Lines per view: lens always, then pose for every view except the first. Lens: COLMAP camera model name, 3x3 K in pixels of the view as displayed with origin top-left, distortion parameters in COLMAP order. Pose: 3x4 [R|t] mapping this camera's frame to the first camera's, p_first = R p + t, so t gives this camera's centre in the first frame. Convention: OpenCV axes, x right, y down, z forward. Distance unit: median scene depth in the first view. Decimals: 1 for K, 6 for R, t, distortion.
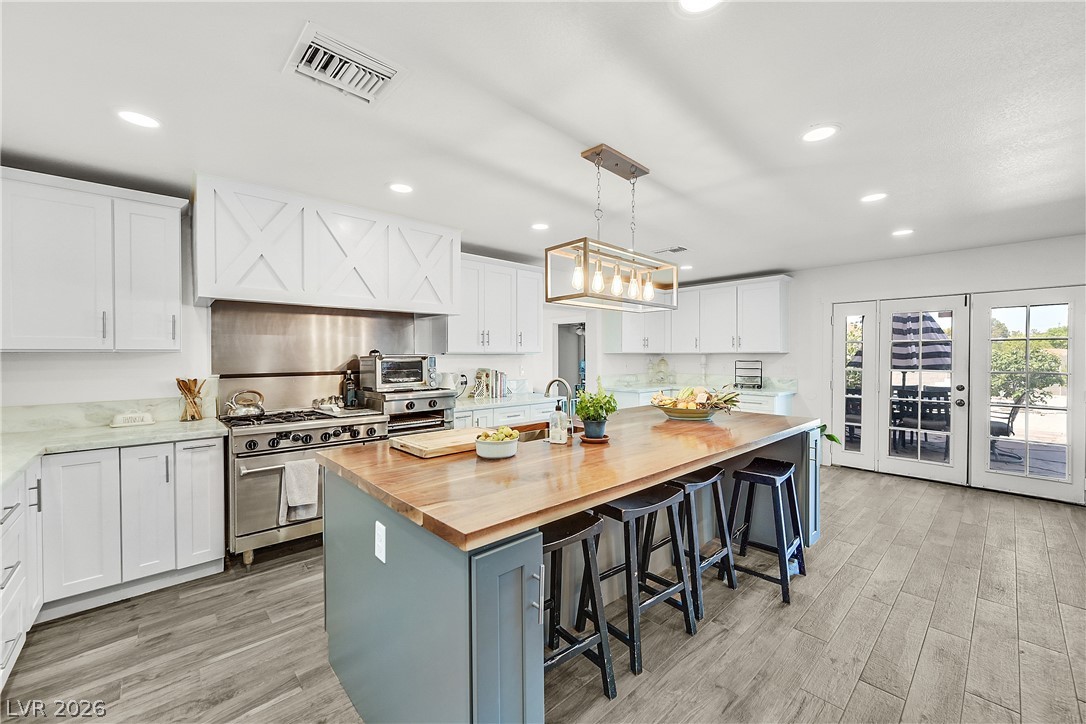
lens RADIAL K [[423.6, 0, 546.2], [0, 423.6, 359.1], [0, 0, 1]] dist [-0.002463, 0.000028]
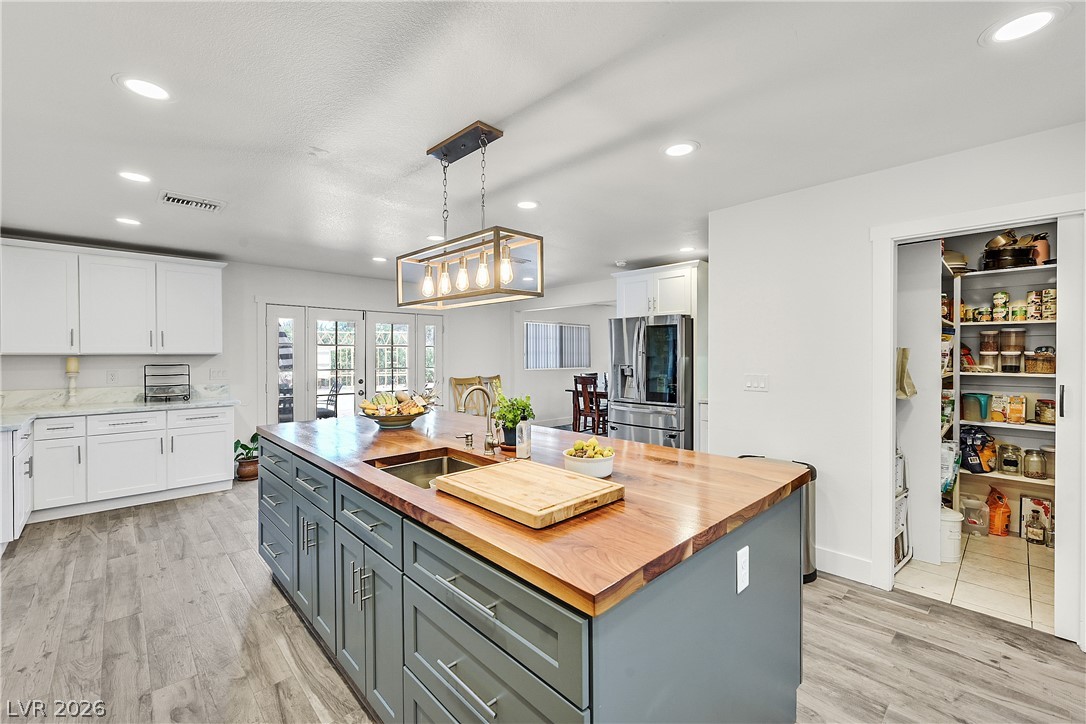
lens RADIAL K [[451.9, 0, 532.3], [0, 451.9, 360.0], [0, 0, 1]] dist [-0.000304, -0.000146]
pose [[-0.003886, -0.009529, 0.999947, -0.569172], [0.011281, 0.999891, 0.009573, -0.008528], [-0.999929, 0.011317, -0.003778, 0.615176]]
